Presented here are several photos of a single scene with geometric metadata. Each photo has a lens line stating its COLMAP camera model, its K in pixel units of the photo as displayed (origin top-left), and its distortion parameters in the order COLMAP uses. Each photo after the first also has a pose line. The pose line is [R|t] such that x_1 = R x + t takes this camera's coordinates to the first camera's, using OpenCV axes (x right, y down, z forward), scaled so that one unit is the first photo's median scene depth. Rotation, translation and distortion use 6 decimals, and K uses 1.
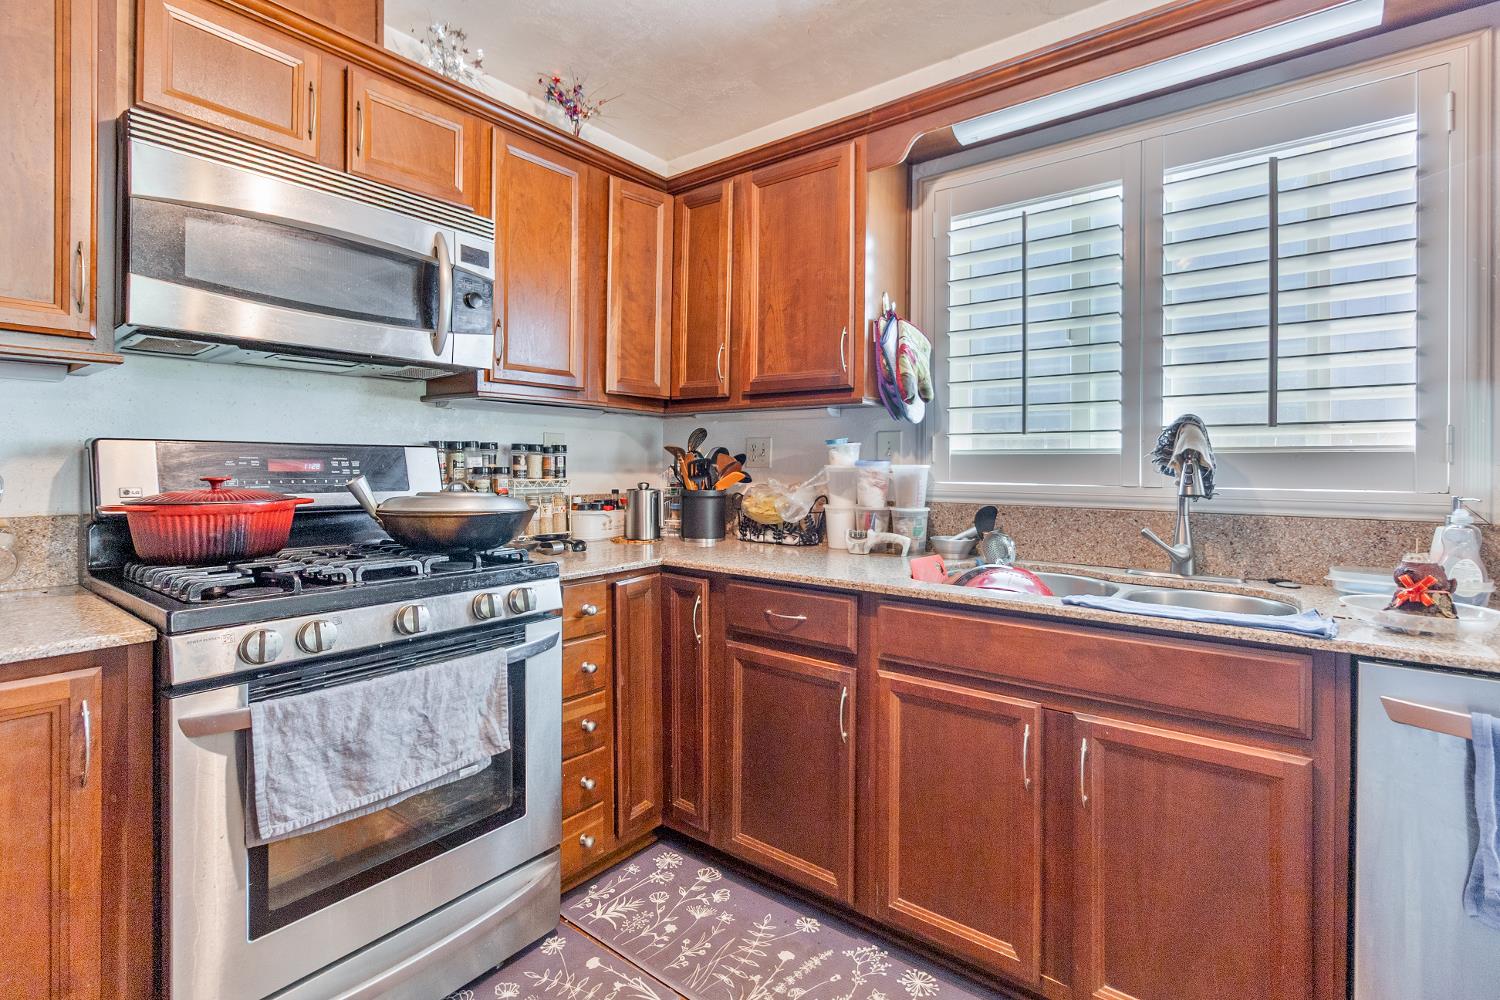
lens RADIAL K [[705.1, 0, 743.5], [0, 705.1, 465.9], [0, 0, 1]] dist [-0.000267, -0.000066]
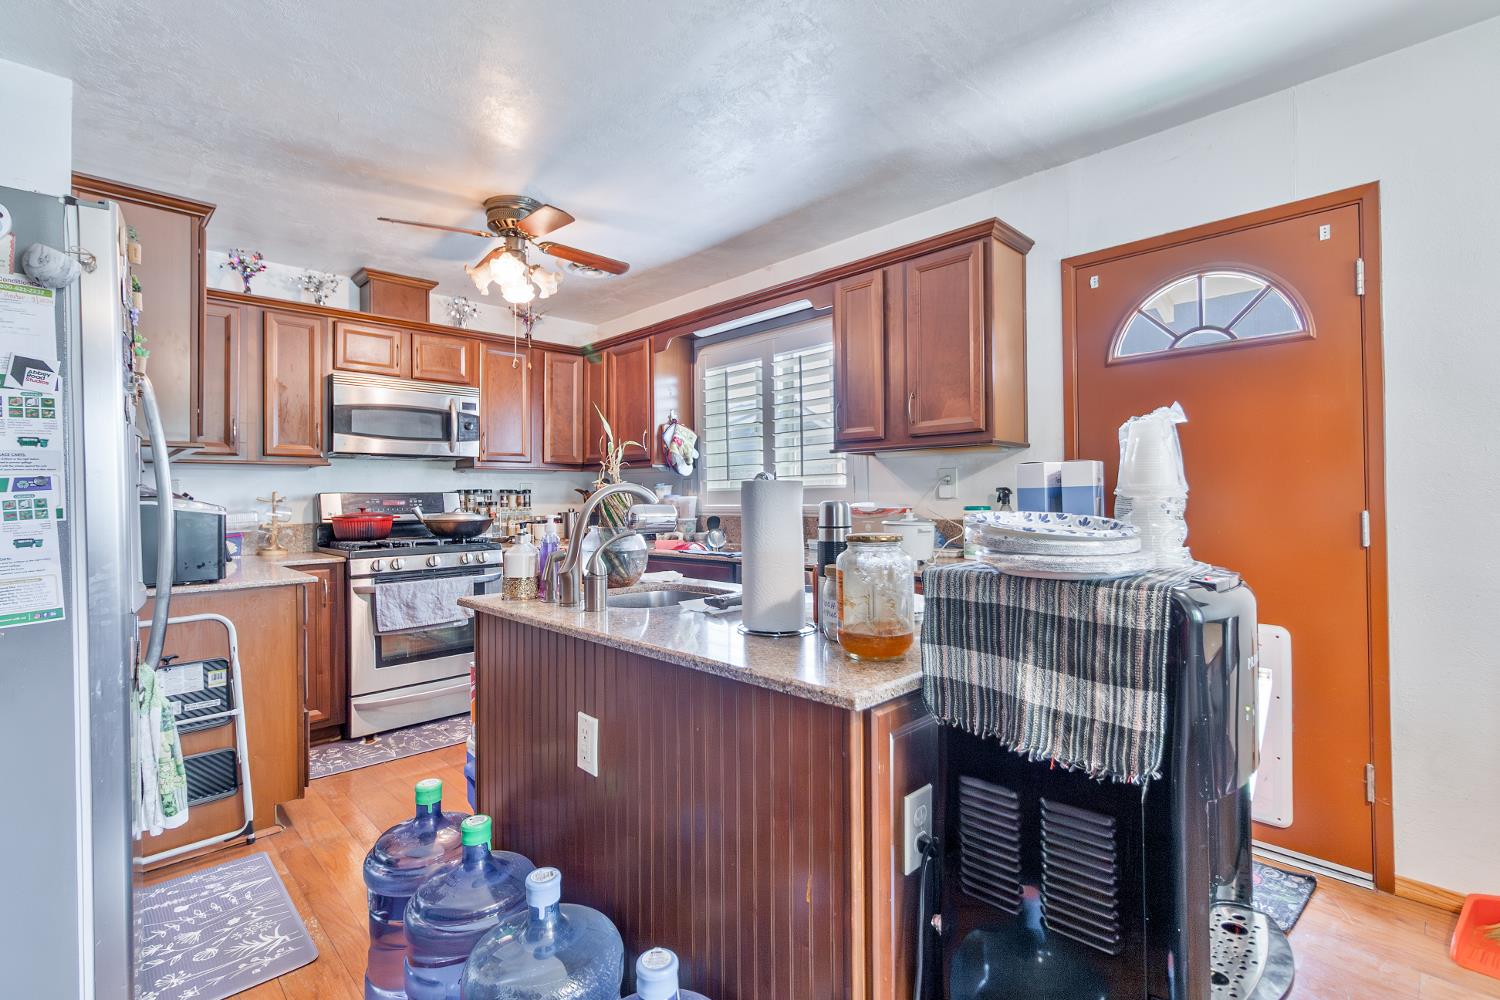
lens RADIAL K [[692.4, 0, 746.9], [0, 692.4, 488.1], [0, 0, 1]] dist [-0.000085, -0.000107]
pose [[0.991146, -0.021046, -0.131099, 0.876372], [0.019116, 0.999690, -0.015966, 0.011657], [0.131395, 0.013319, 0.991241, -1.189779]]
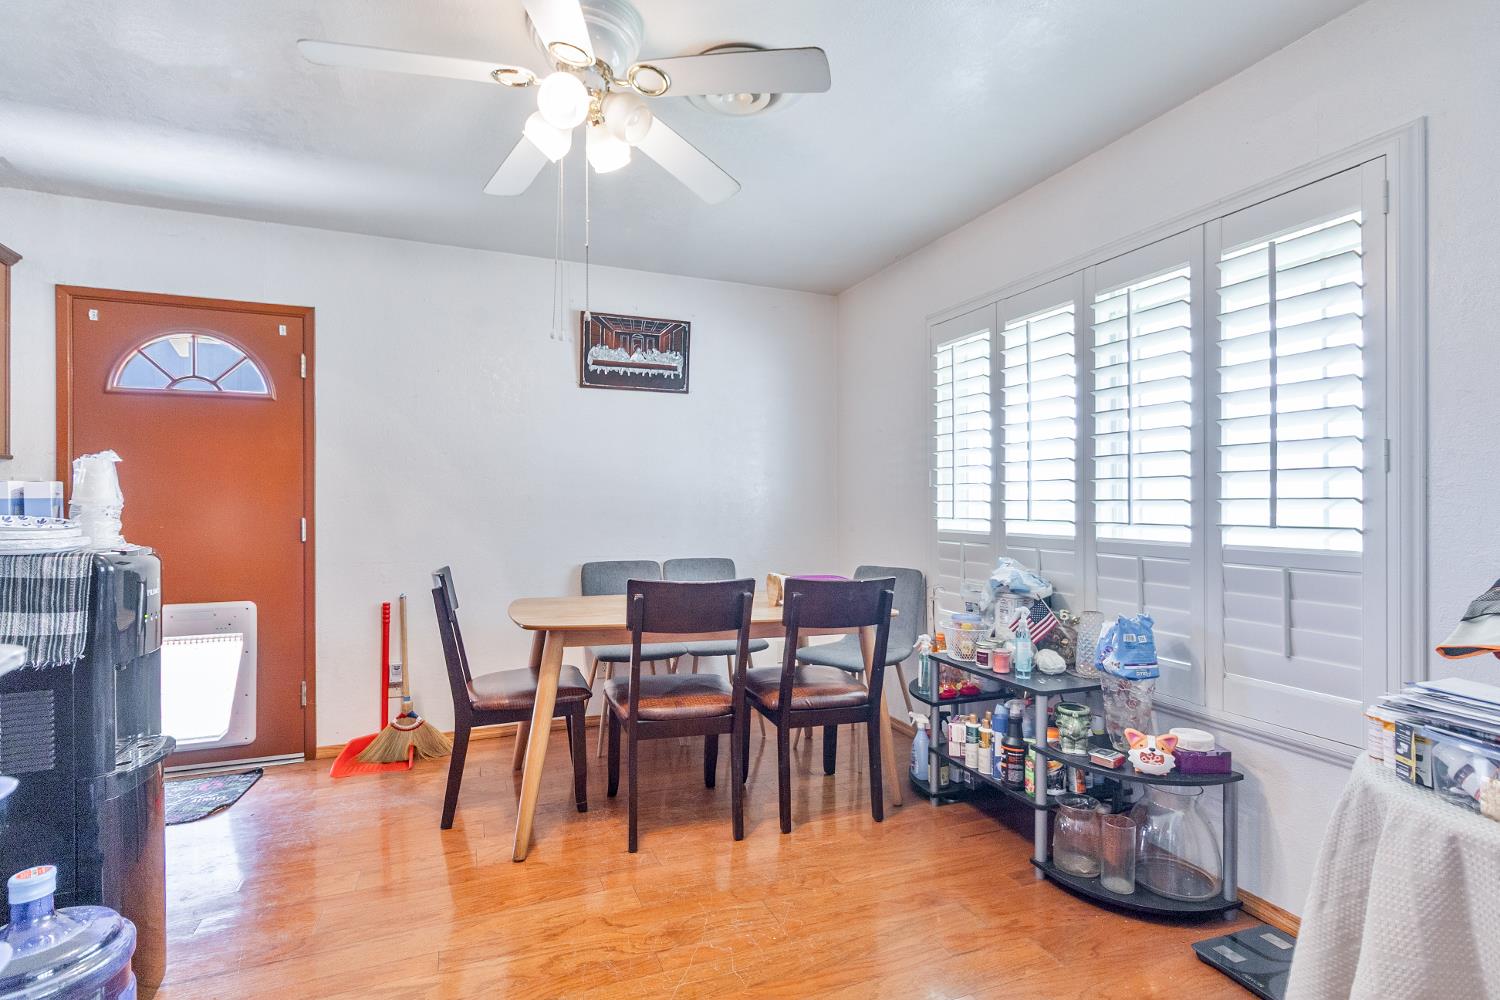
lens RADIAL K [[693.6, 0, 750.0], [0, 693.6, 507.0], [0, 0, 1]] dist [-0.000235, -0.000192]
pose [[0.489661, -0.011270, 0.871840, 0.739267], [0.009826, 0.999924, 0.007407, 0.020868], [-0.871858, 0.004940, 0.489734, -1.852852]]
